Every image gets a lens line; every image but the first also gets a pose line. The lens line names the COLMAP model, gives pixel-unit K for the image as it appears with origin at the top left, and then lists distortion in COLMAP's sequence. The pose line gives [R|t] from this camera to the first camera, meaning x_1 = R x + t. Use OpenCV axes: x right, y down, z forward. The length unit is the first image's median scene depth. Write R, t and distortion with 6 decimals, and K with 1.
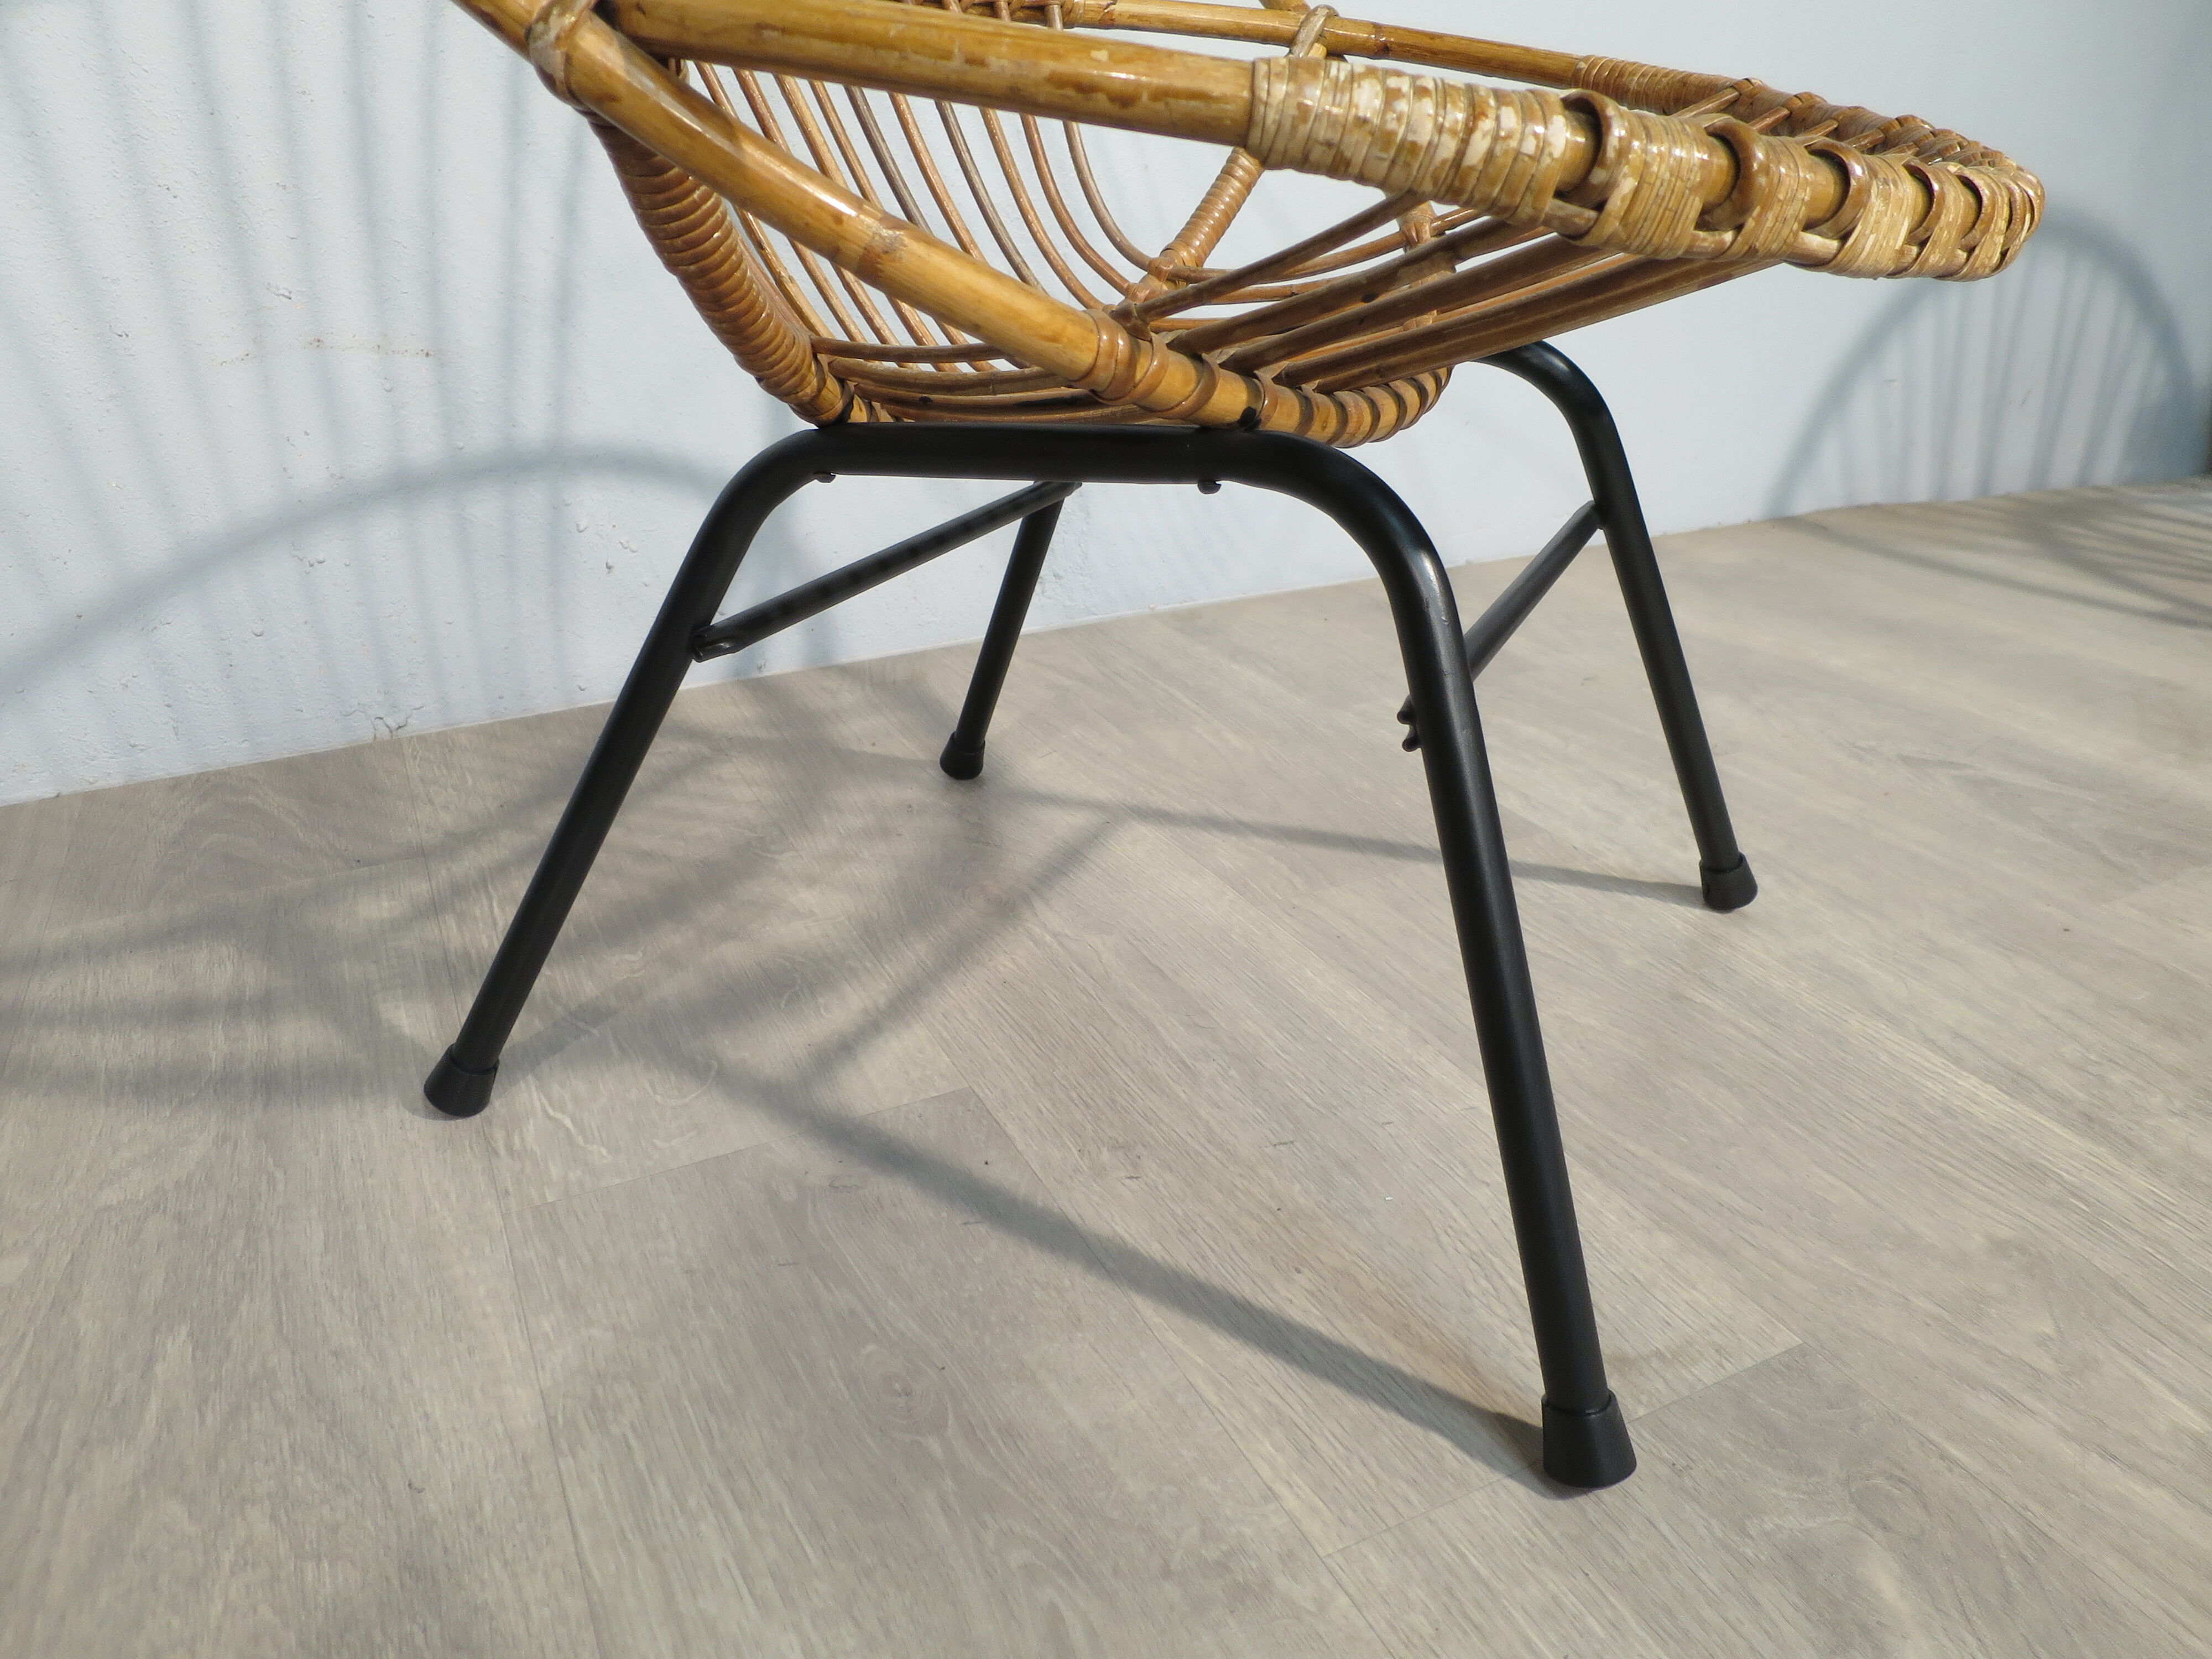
lens RADIAL K [[1553.3, 0, 1106.0], [0, 1553.3, 829.5], [0, 0, 1]] dist [-0.036952, 0.006540]
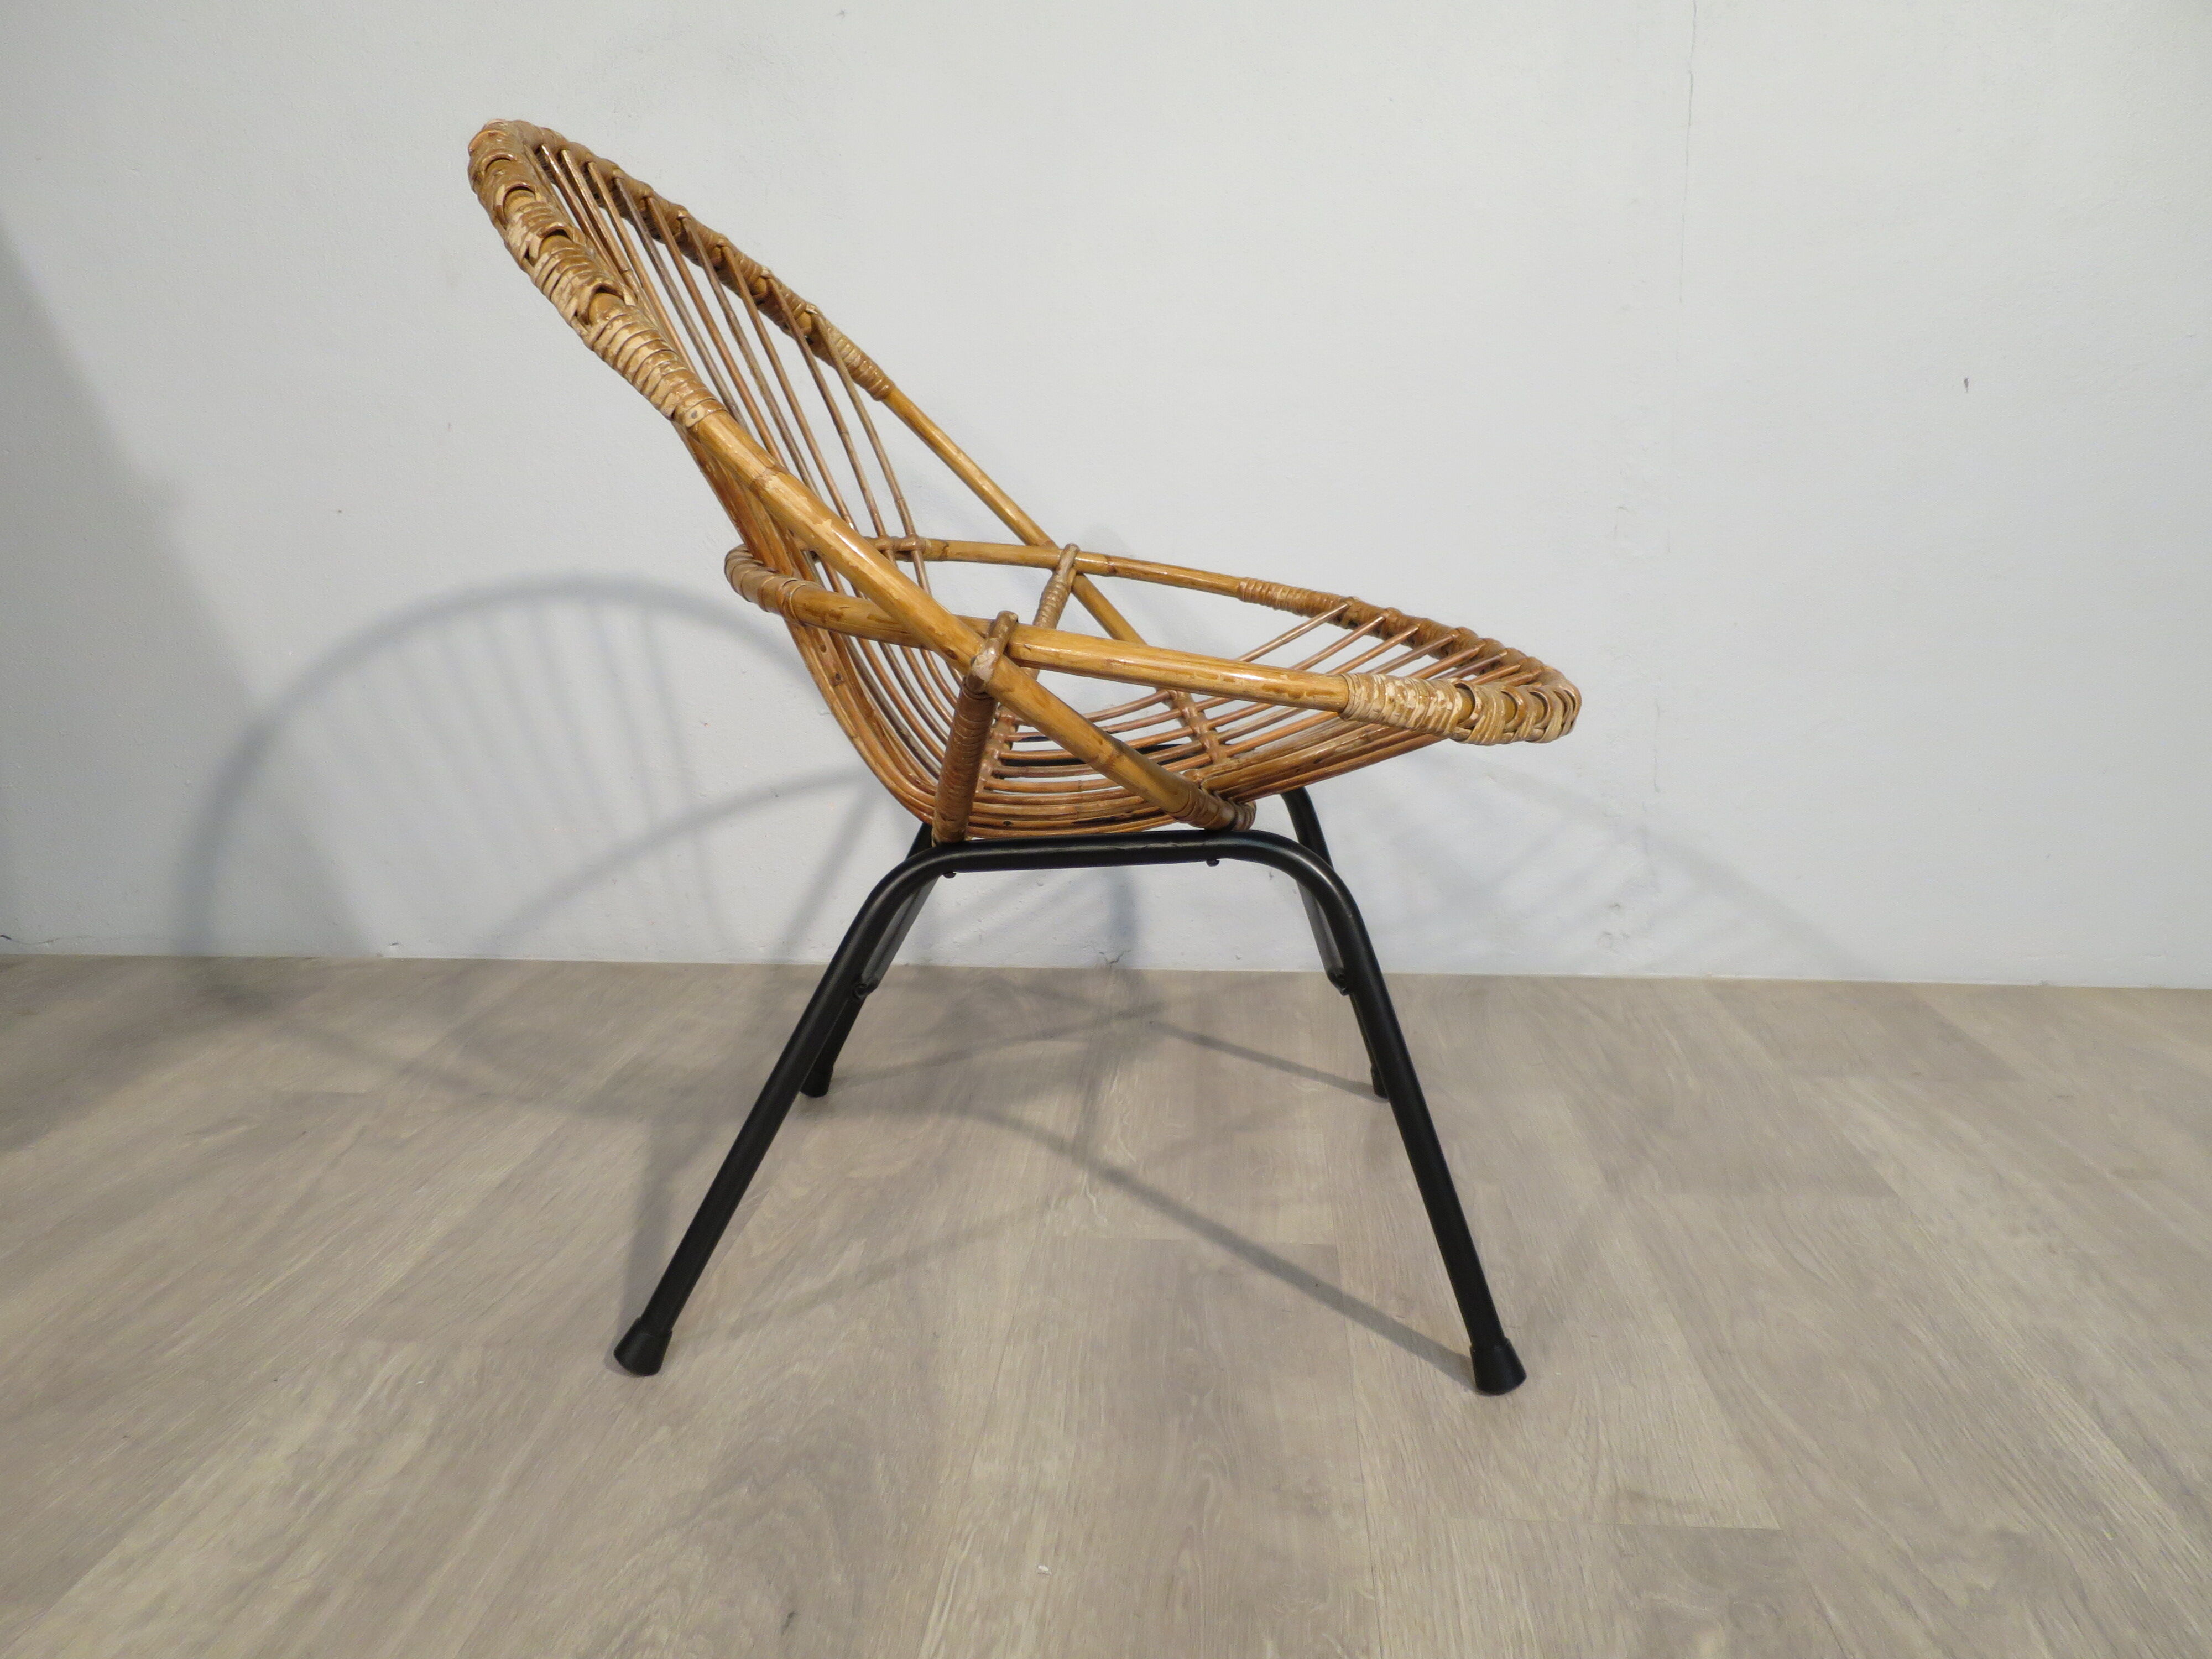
lens RADIAL K [[1553.3, 0, 1106.0], [0, 1553.3, 829.5], [0, 0, 1]] dist [-0.036952, 0.006540]
pose [[0.856607, 0.120983, -0.501585, 0.546402], [-0.223378, 0.963254, -0.149148, 0.069848], [0.465109, 0.239804, 0.852155, -0.595264]]
